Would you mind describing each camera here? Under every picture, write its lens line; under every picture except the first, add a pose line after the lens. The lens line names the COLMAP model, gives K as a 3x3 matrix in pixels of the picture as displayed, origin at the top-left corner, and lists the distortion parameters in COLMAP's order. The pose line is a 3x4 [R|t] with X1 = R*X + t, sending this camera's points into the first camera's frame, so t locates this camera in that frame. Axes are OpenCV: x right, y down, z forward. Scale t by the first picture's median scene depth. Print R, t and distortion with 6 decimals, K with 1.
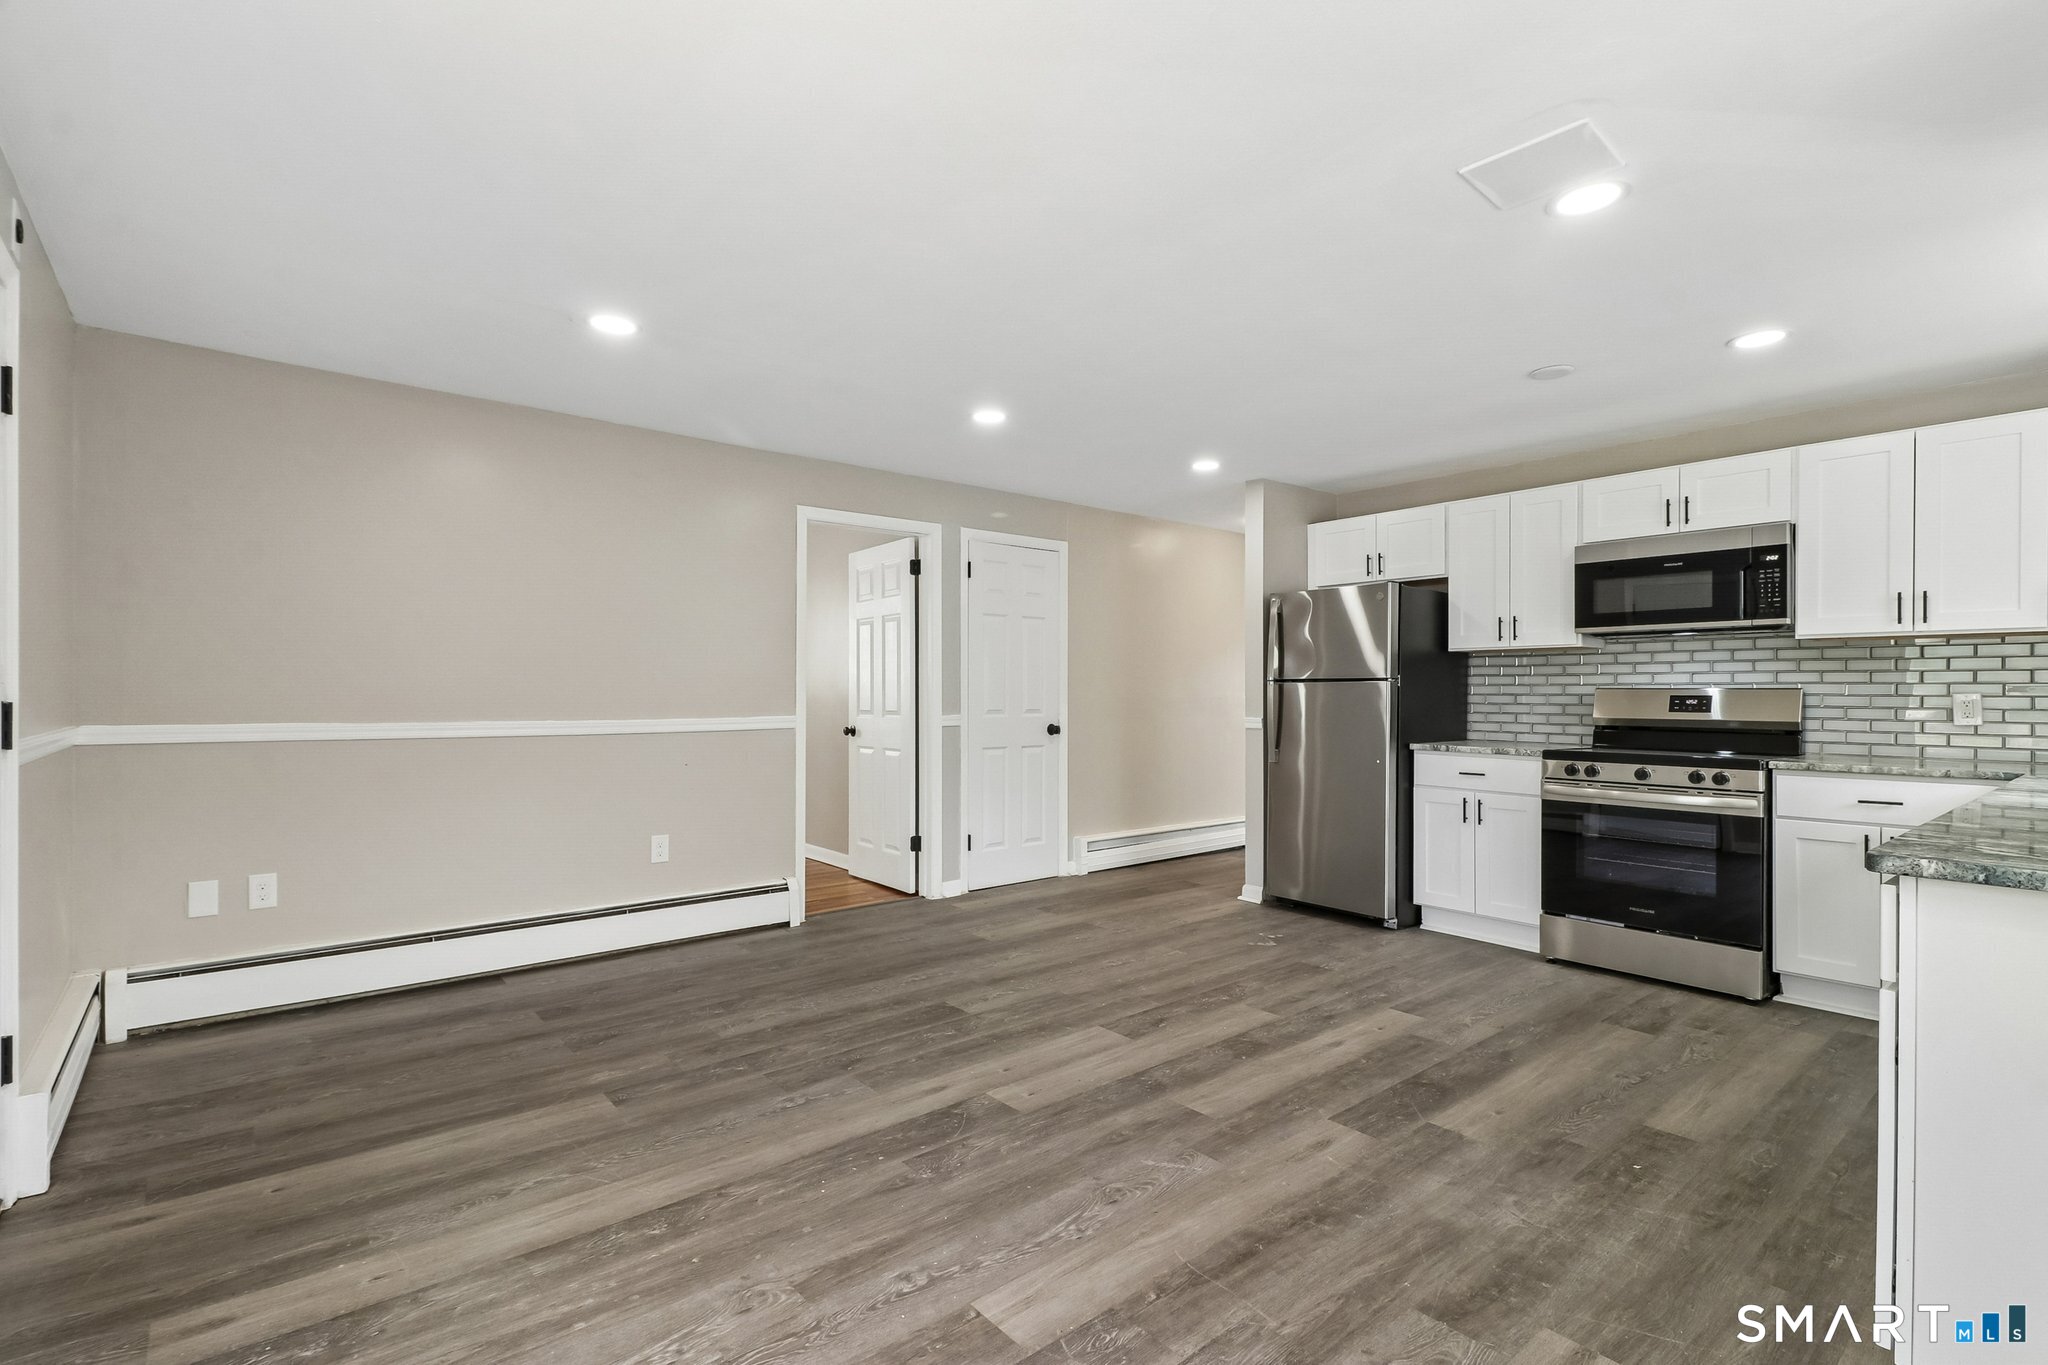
lens RADIAL K [[944.5, 0, 1013.4], [0, 944.5, 692.1], [0, 0, 1]] dist [0.033794, -0.012248]
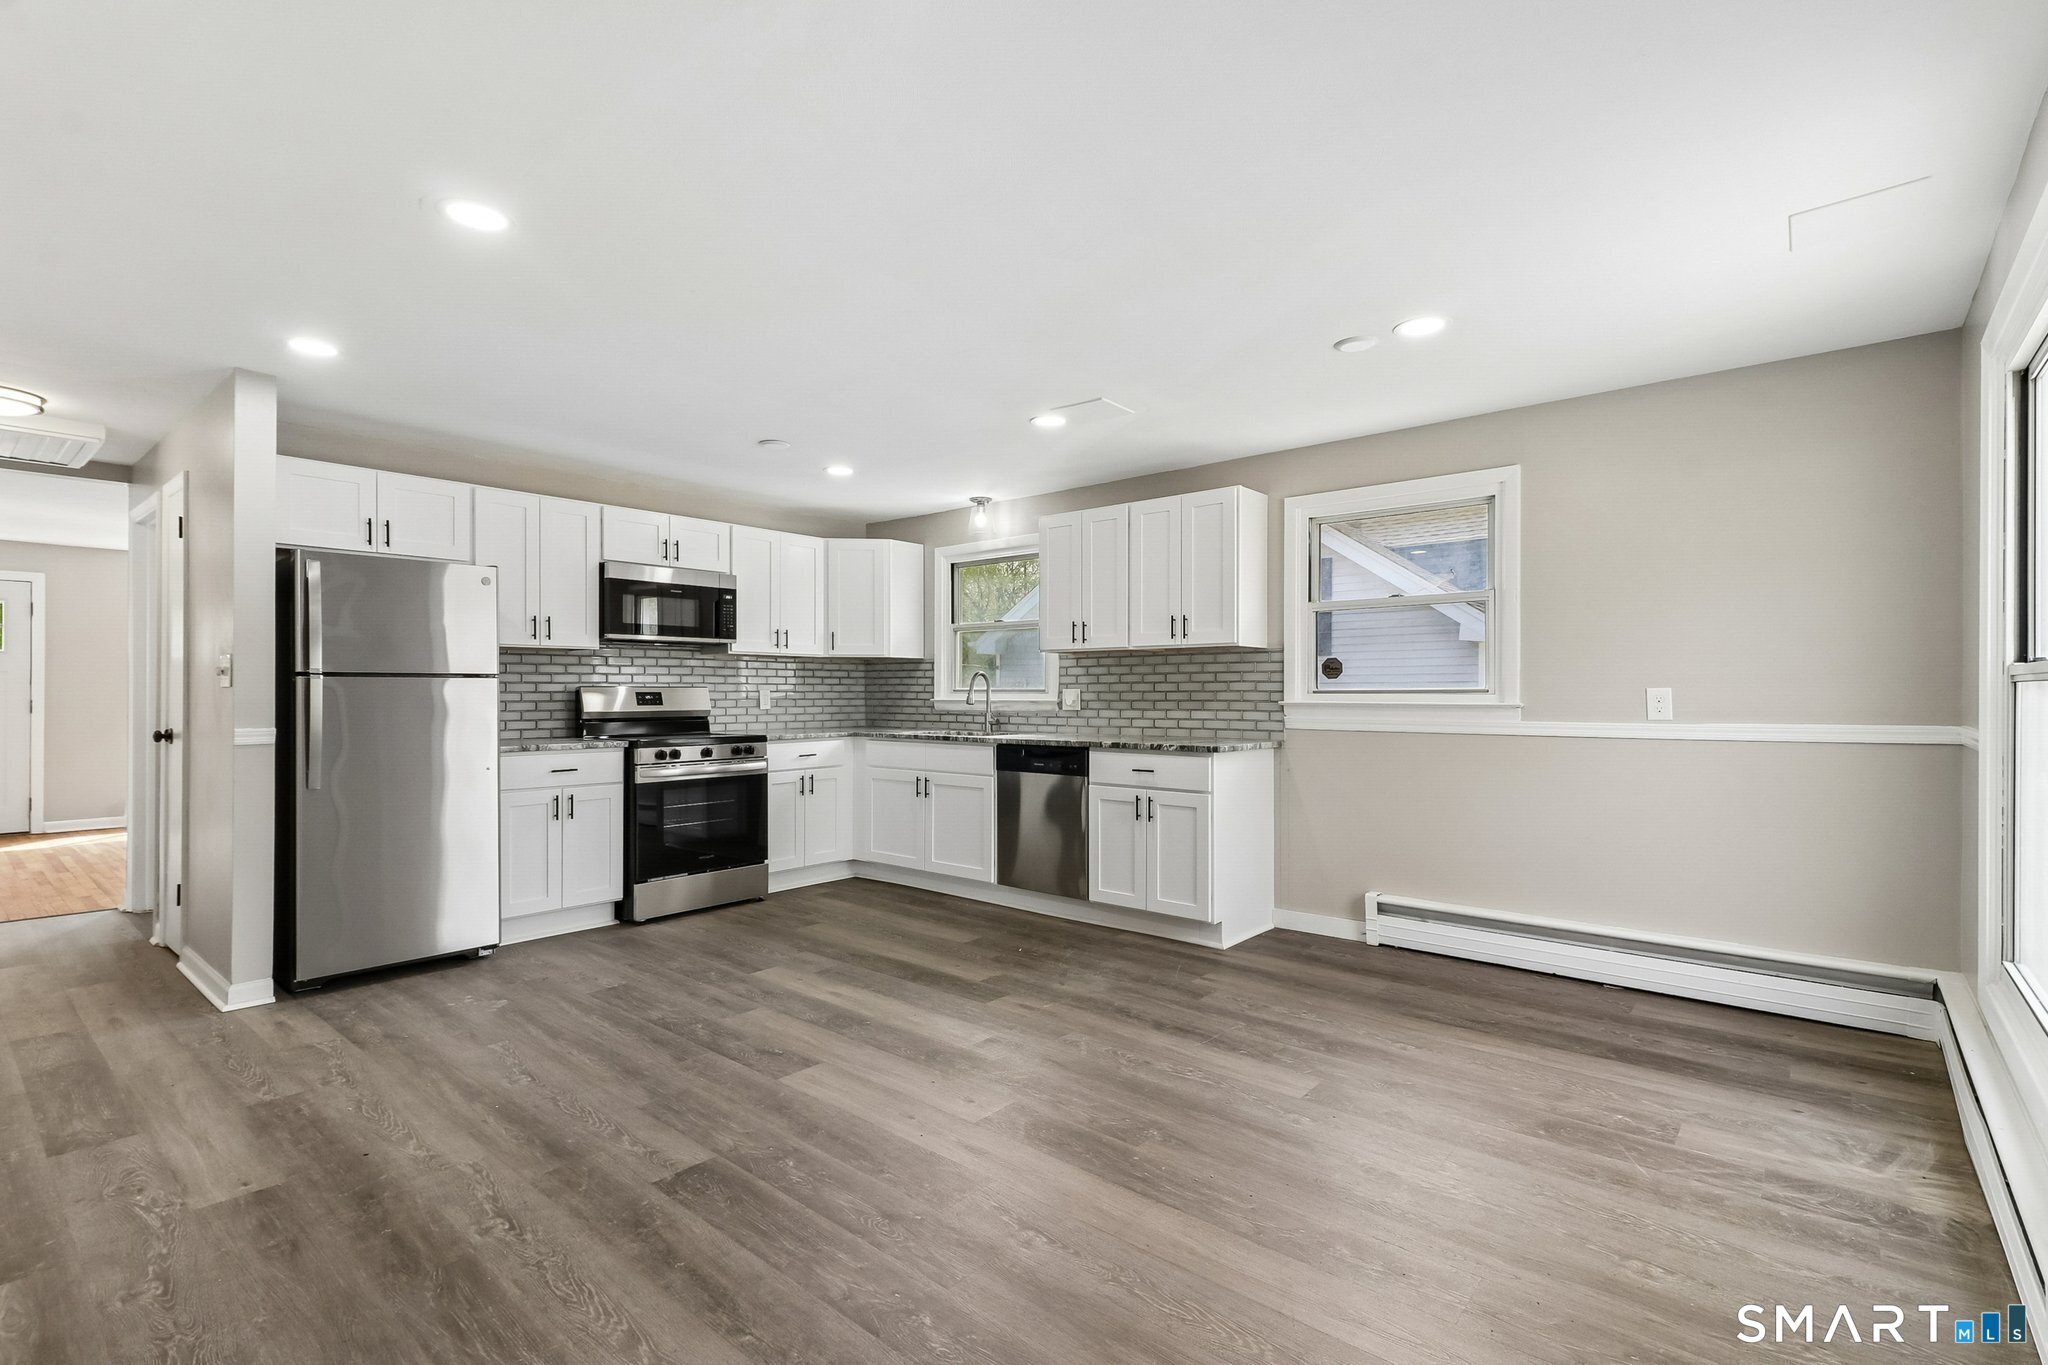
lens RADIAL K [[944.5, 0, 1013.4], [0, 944.5, 692.1], [0, 0, 1]] dist [0.033794, -0.012248]
pose [[-0.168486, -0.004317, 0.985695, -0.770536], [0.000641, 0.999990, 0.004489, -0.002281], [-0.985704, 0.001389, -0.168482, 0.906350]]
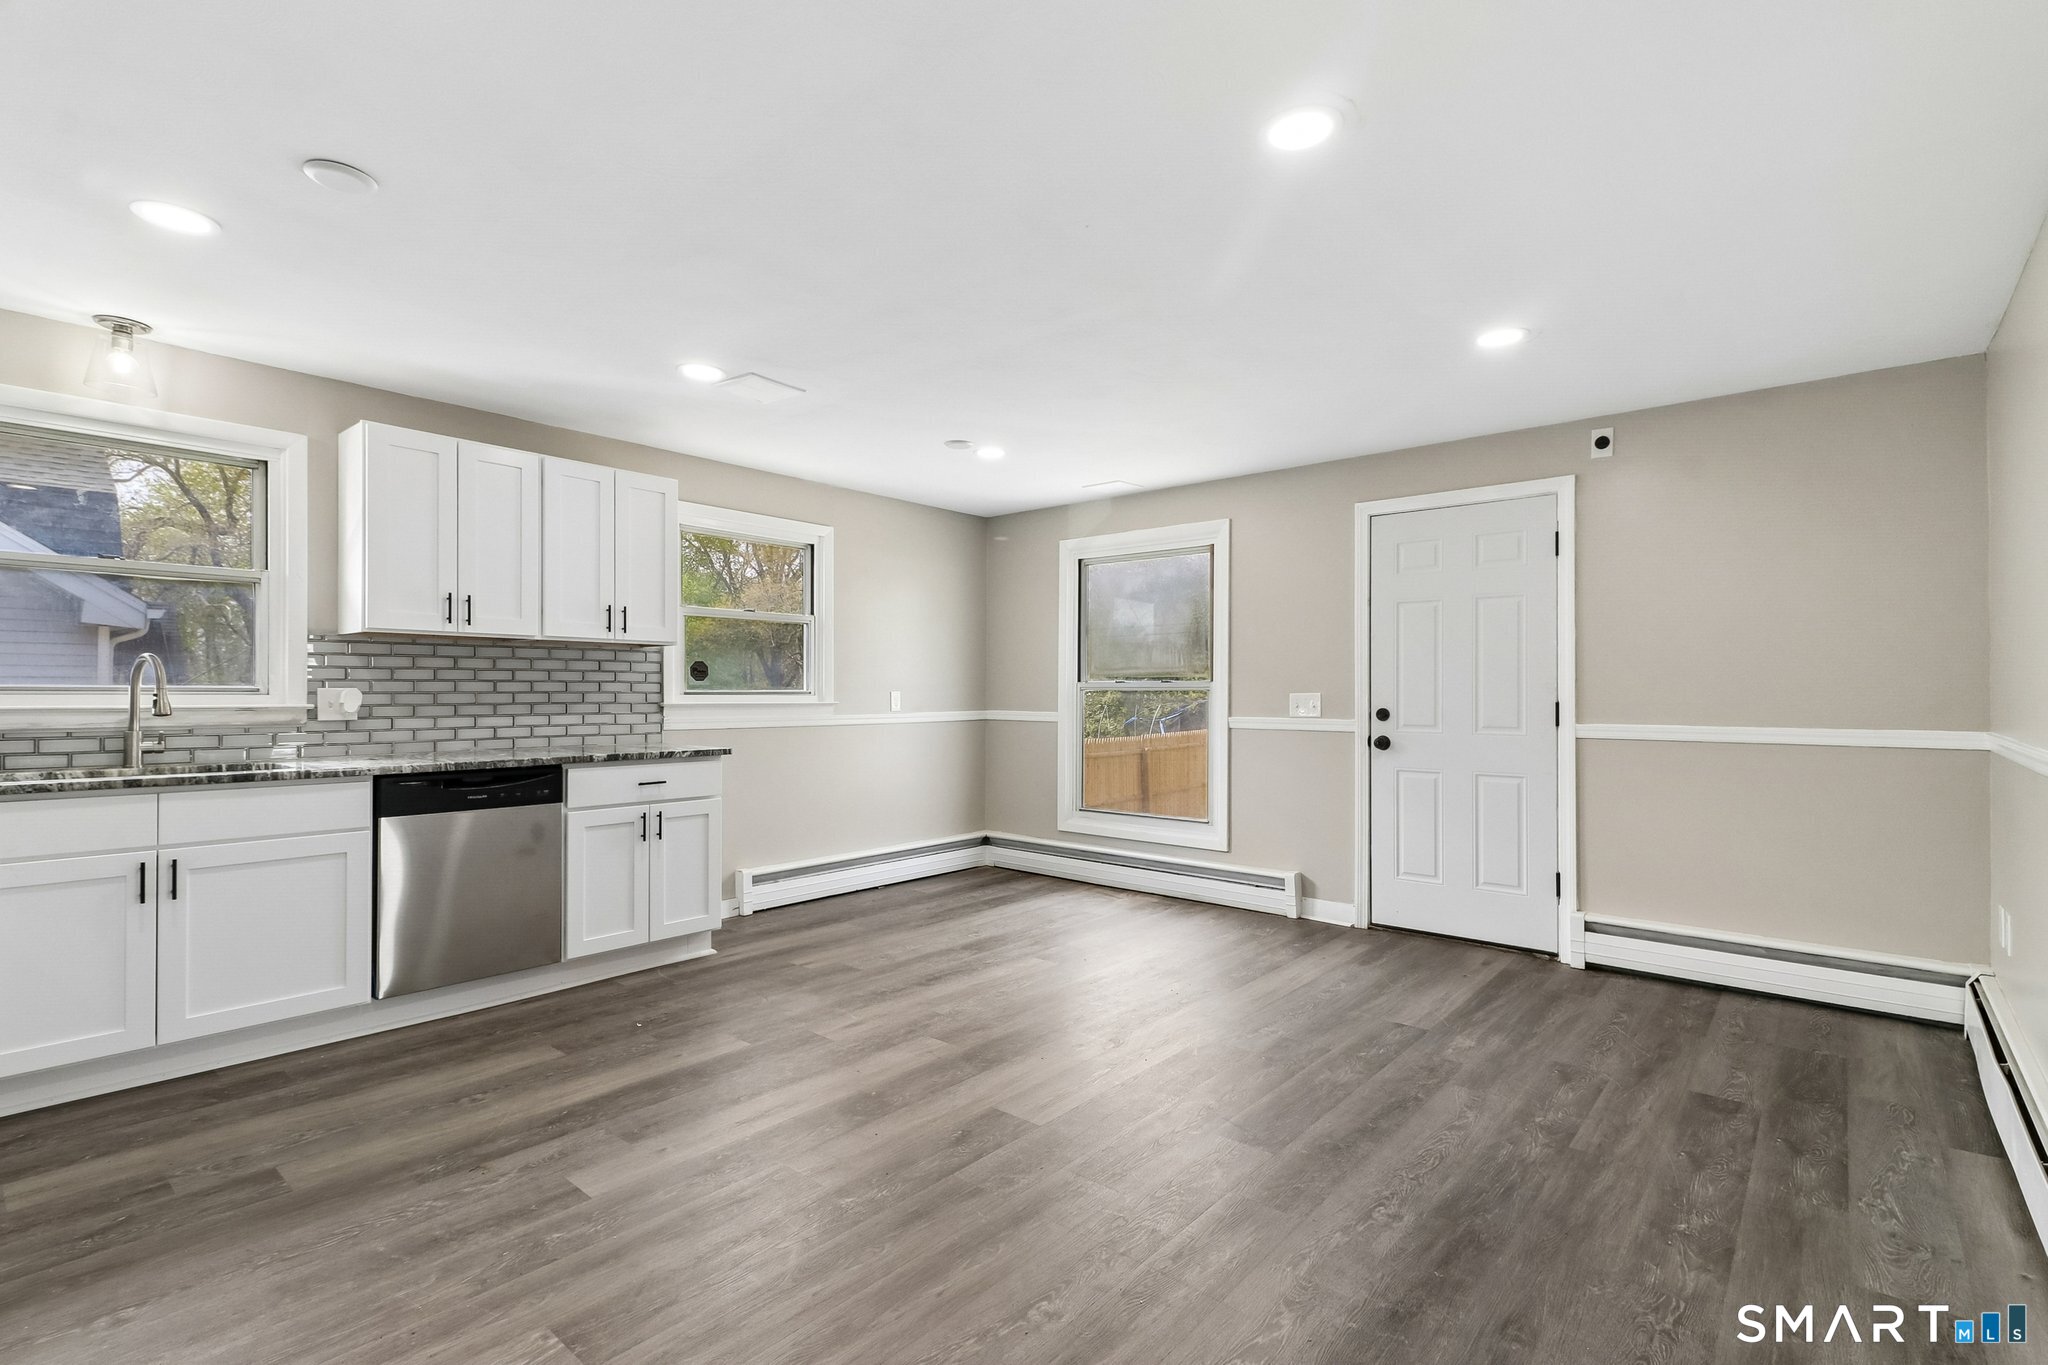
lens RADIAL K [[944.5, 0, 1013.4], [0, 944.5, 692.1], [0, 0, 1]] dist [0.033794, -0.012248]
pose [[-0.986127, -0.007114, -0.165839, 0.234697], [-0.007165, 0.999974, -0.000287, -0.000933], [0.165836, 0.000905, -0.986153, 1.709287]]
